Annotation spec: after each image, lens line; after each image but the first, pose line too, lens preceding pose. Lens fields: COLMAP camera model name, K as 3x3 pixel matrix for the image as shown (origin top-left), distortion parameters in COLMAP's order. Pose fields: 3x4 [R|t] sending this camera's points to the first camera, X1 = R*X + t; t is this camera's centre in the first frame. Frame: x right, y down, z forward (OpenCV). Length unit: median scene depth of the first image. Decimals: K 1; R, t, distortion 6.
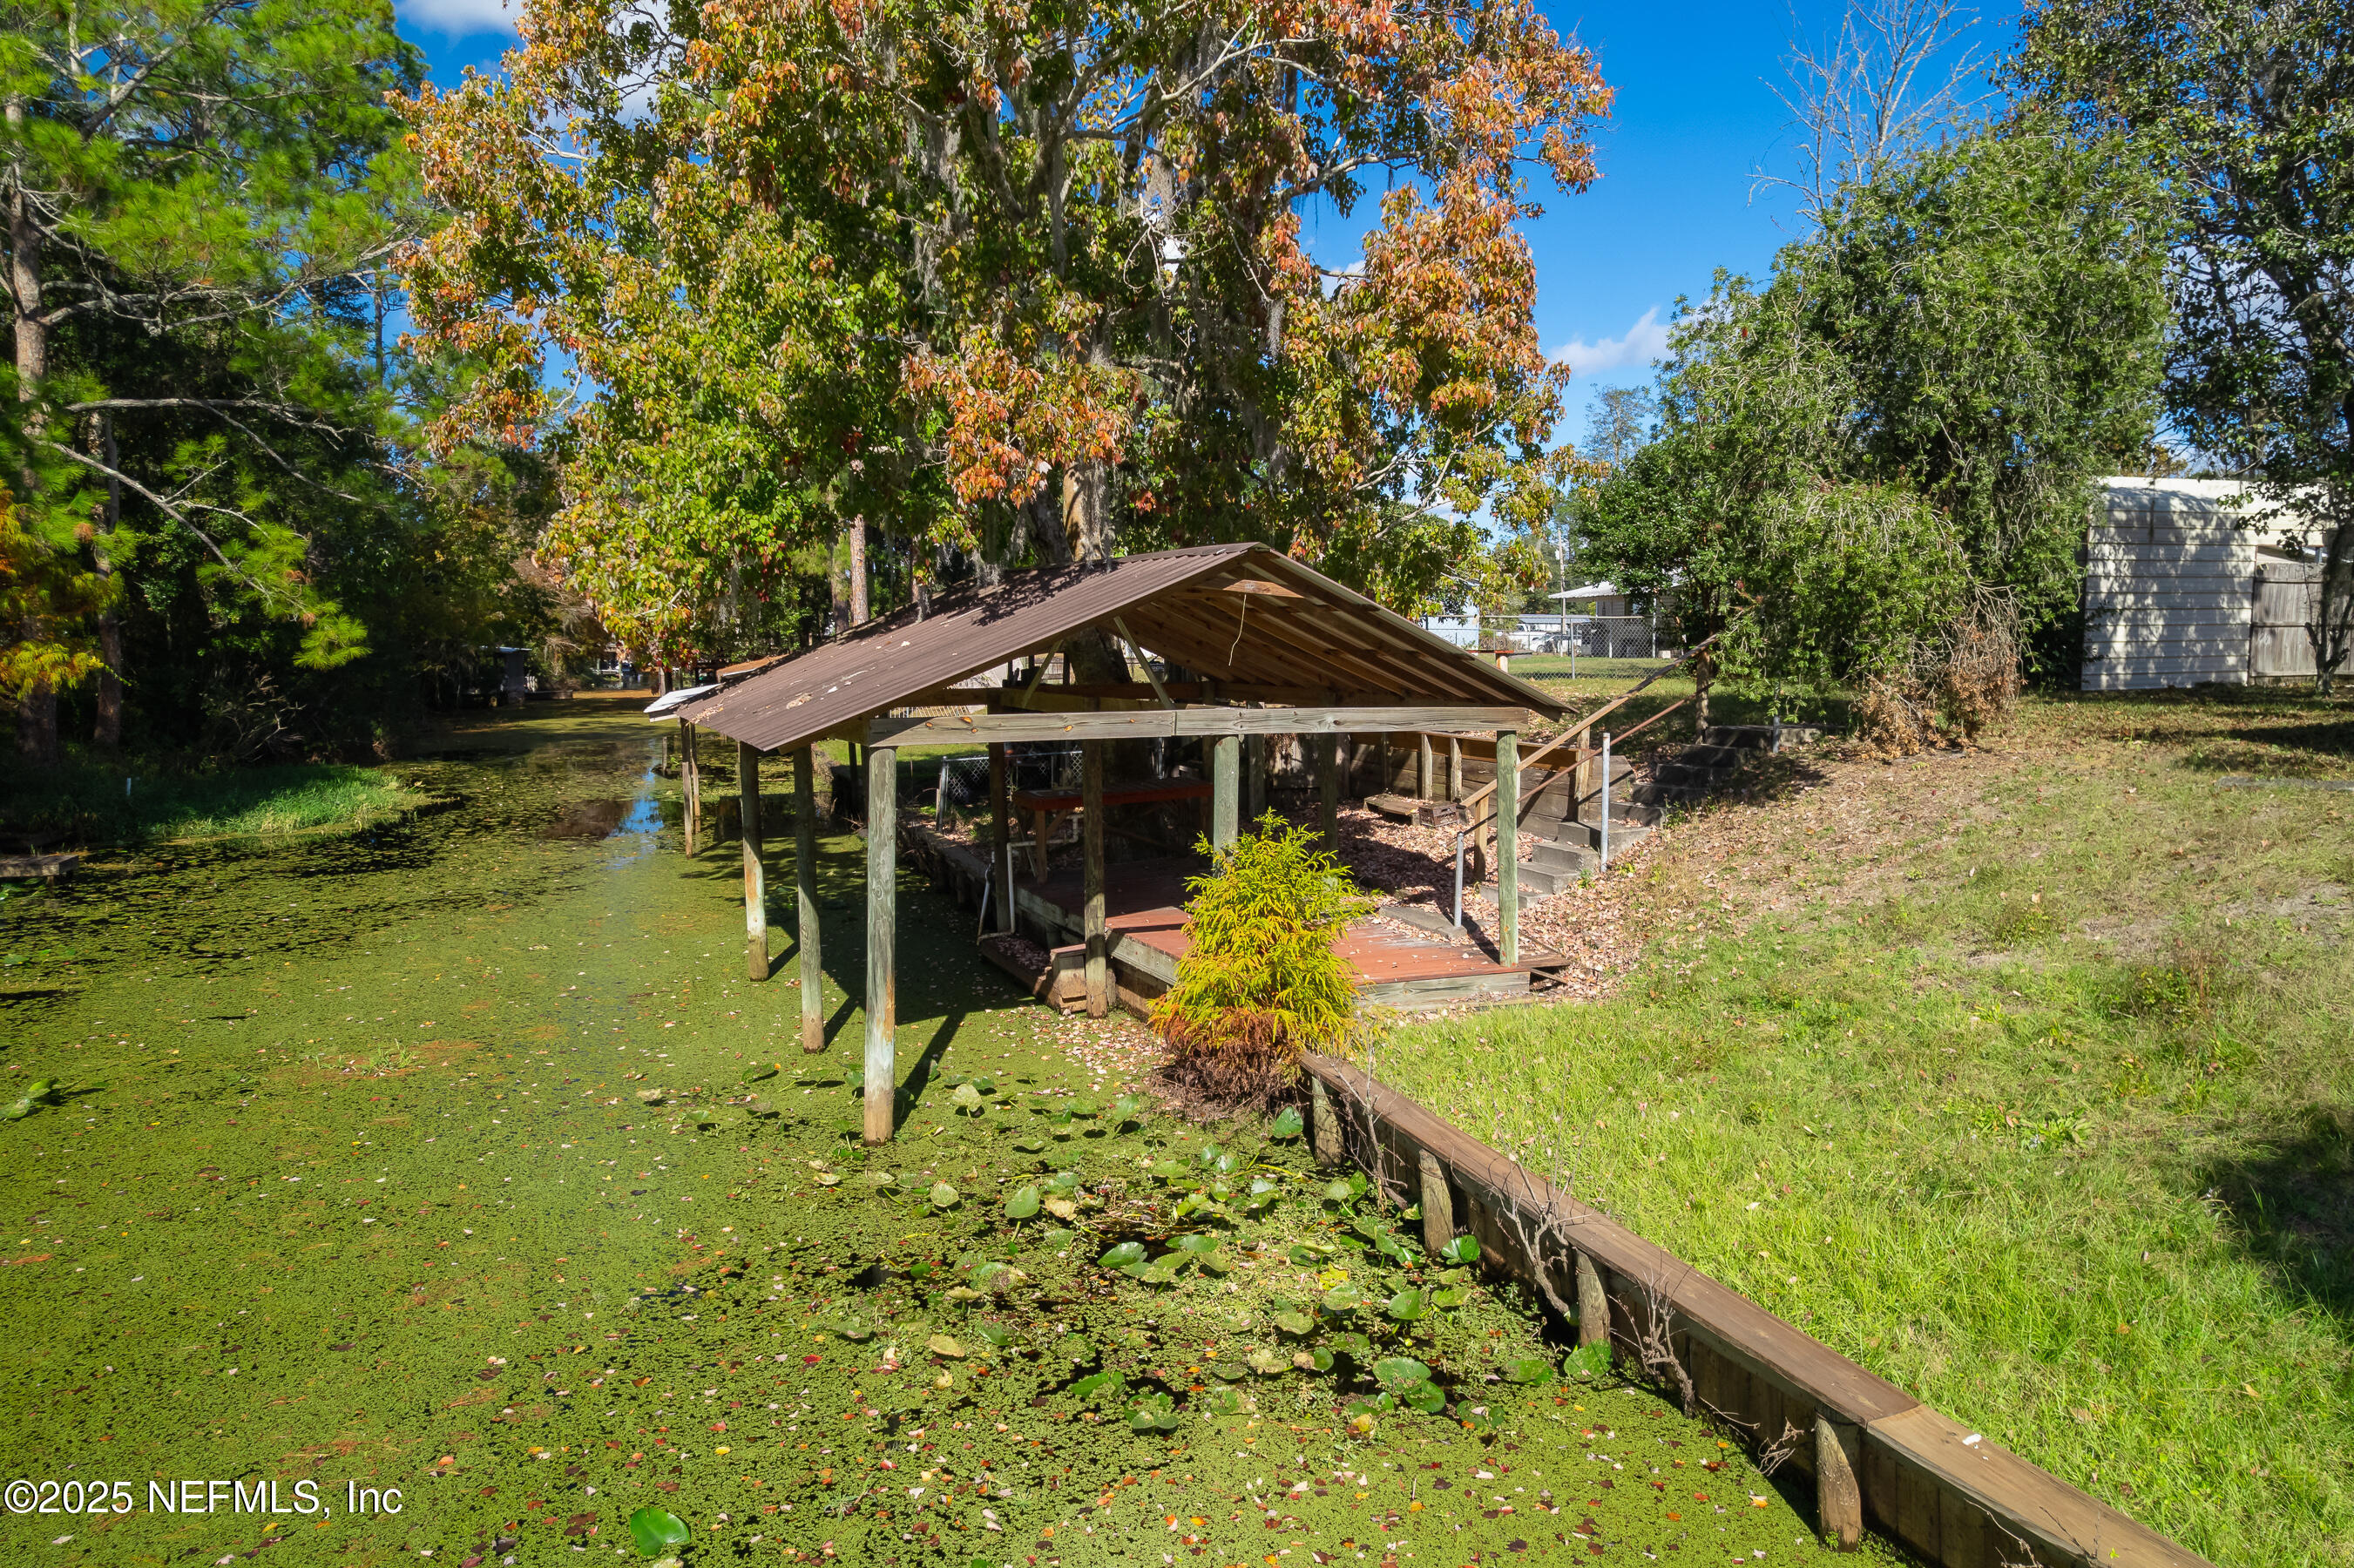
lens RADIAL K [[1506.9, 0, 1177.0], [0, 1506.9, 784.0], [0, 0, 1]] dist [-0.063995, 0.001317]
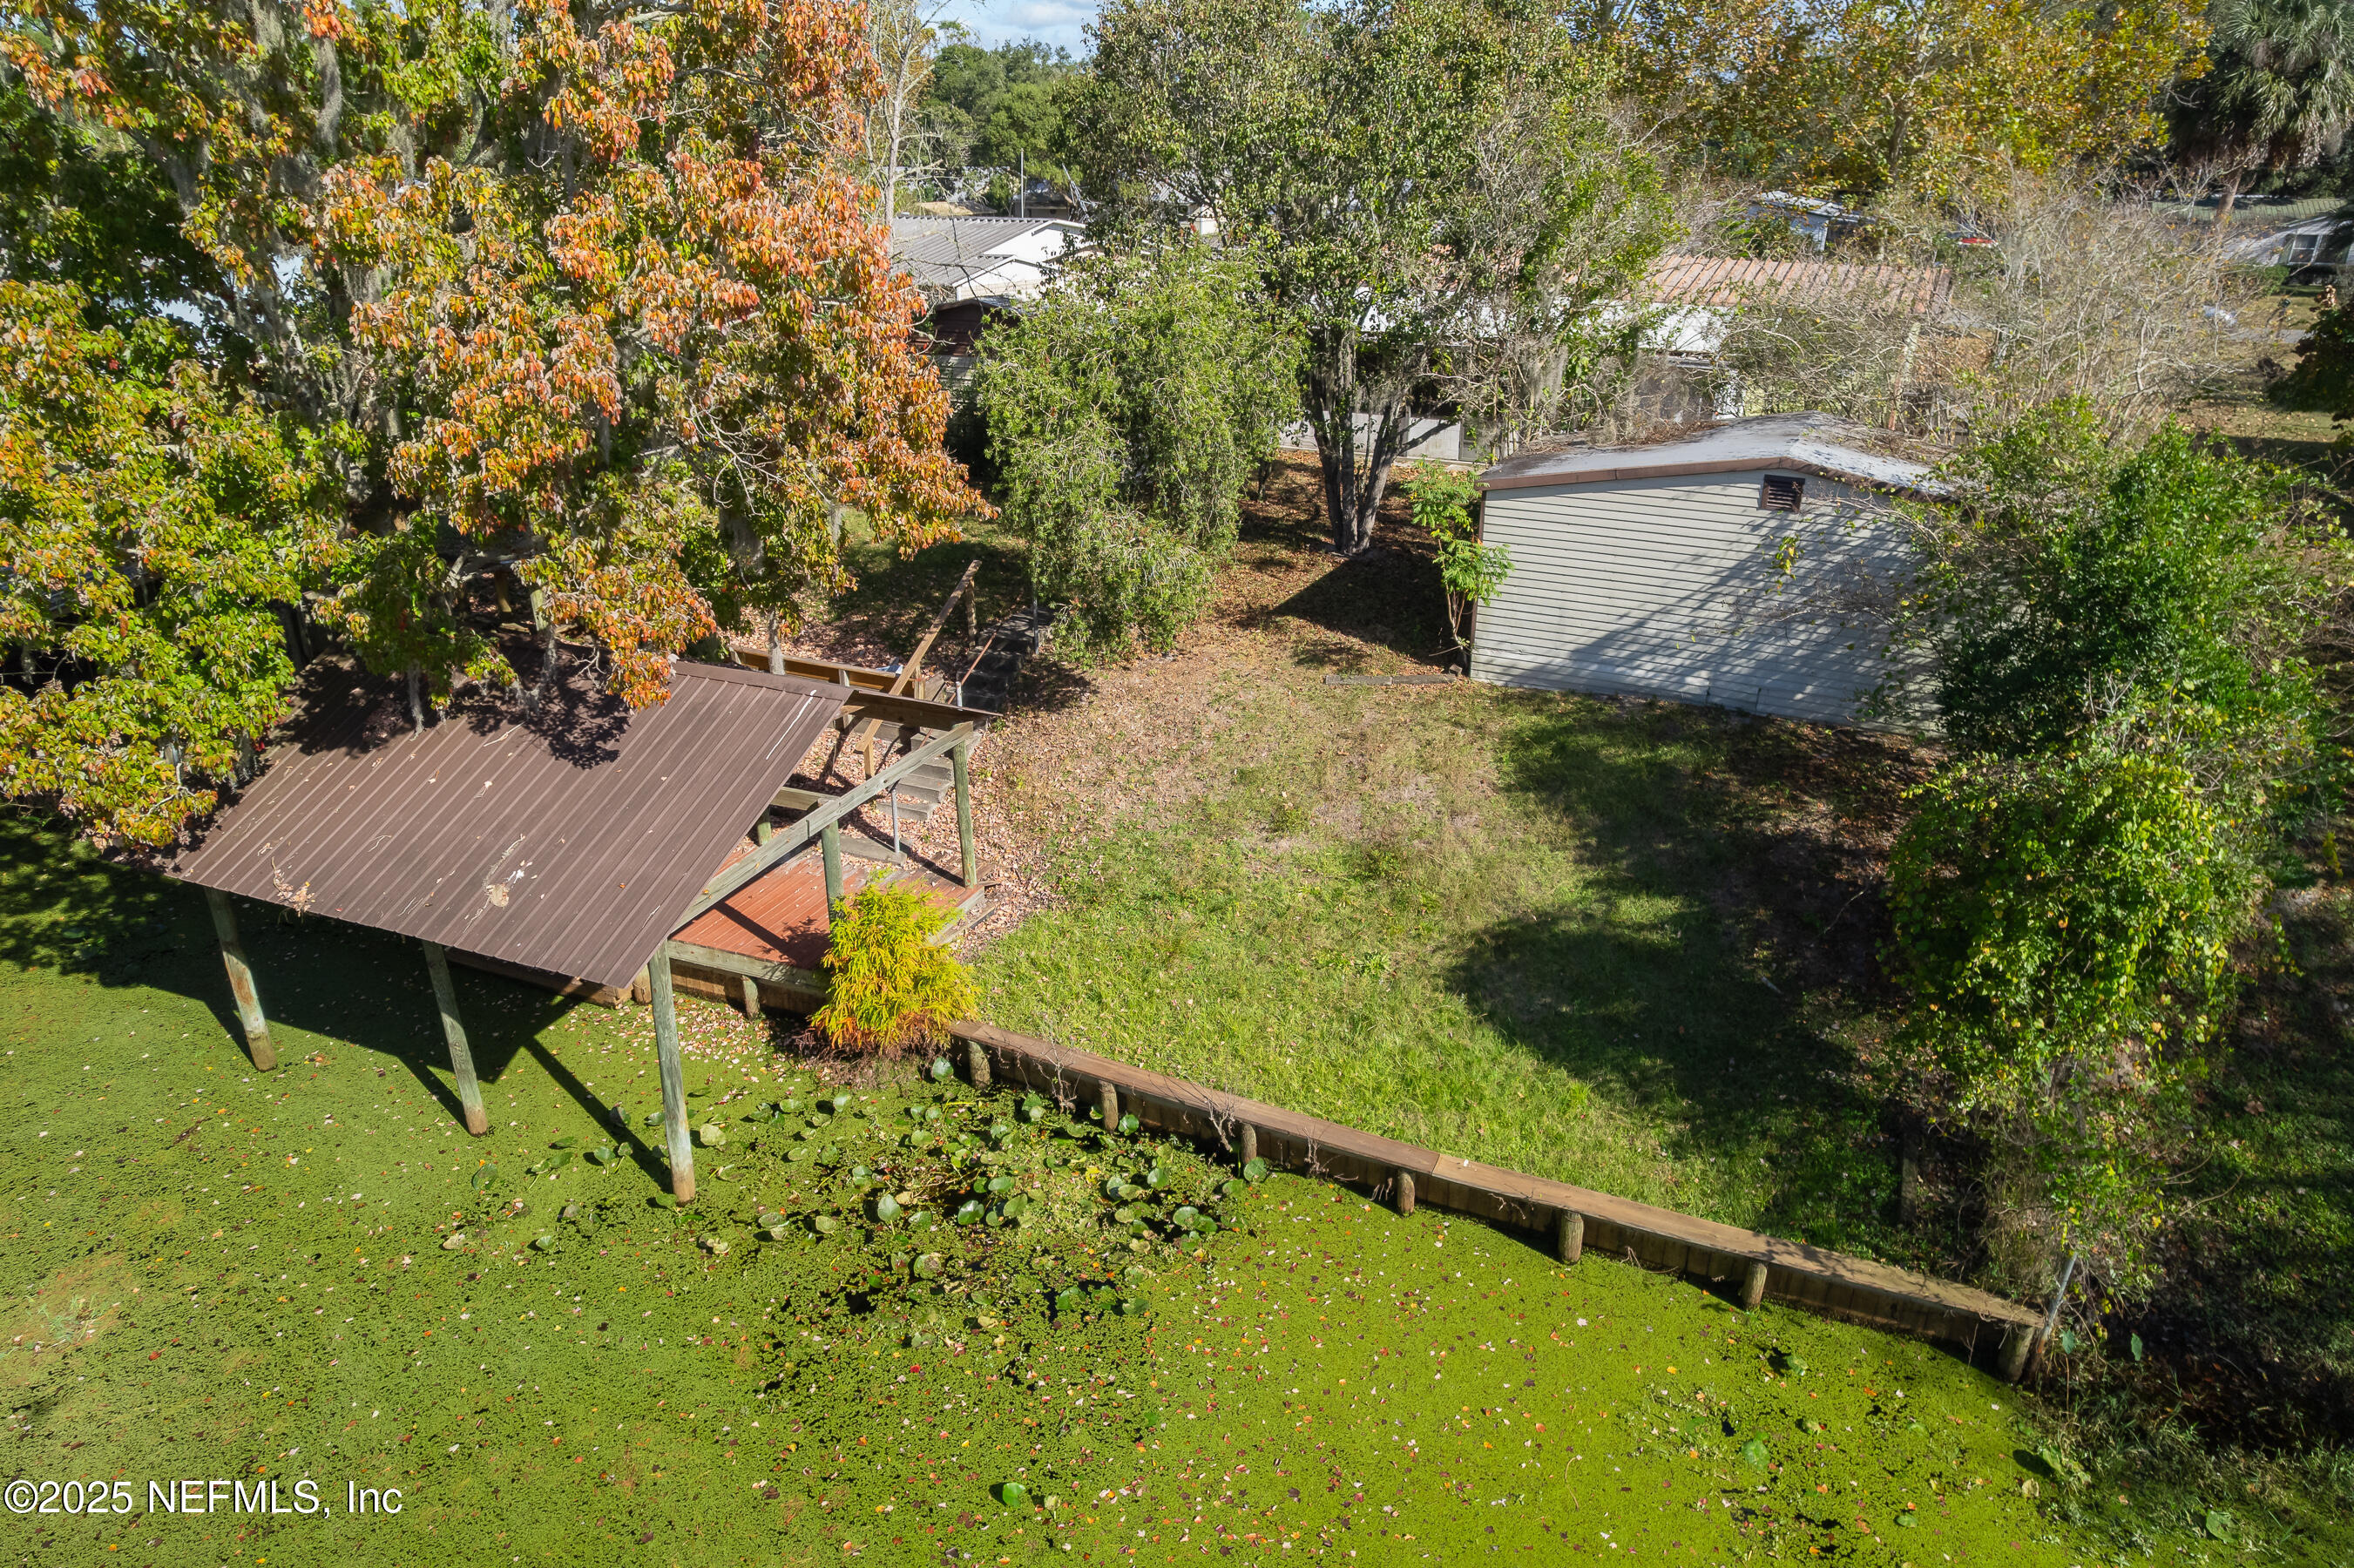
lens RADIAL K [[1506.9, 0, 1177.0], [0, 1506.9, 784.0], [0, 0, 1]] dist [-0.063995, 0.001317]
pose [[0.704419, -0.276794, 0.653590, -0.898511], [0.049754, 0.937819, 0.343541, -0.737630], [-0.708039, -0.209478, 0.674389, -0.168023]]
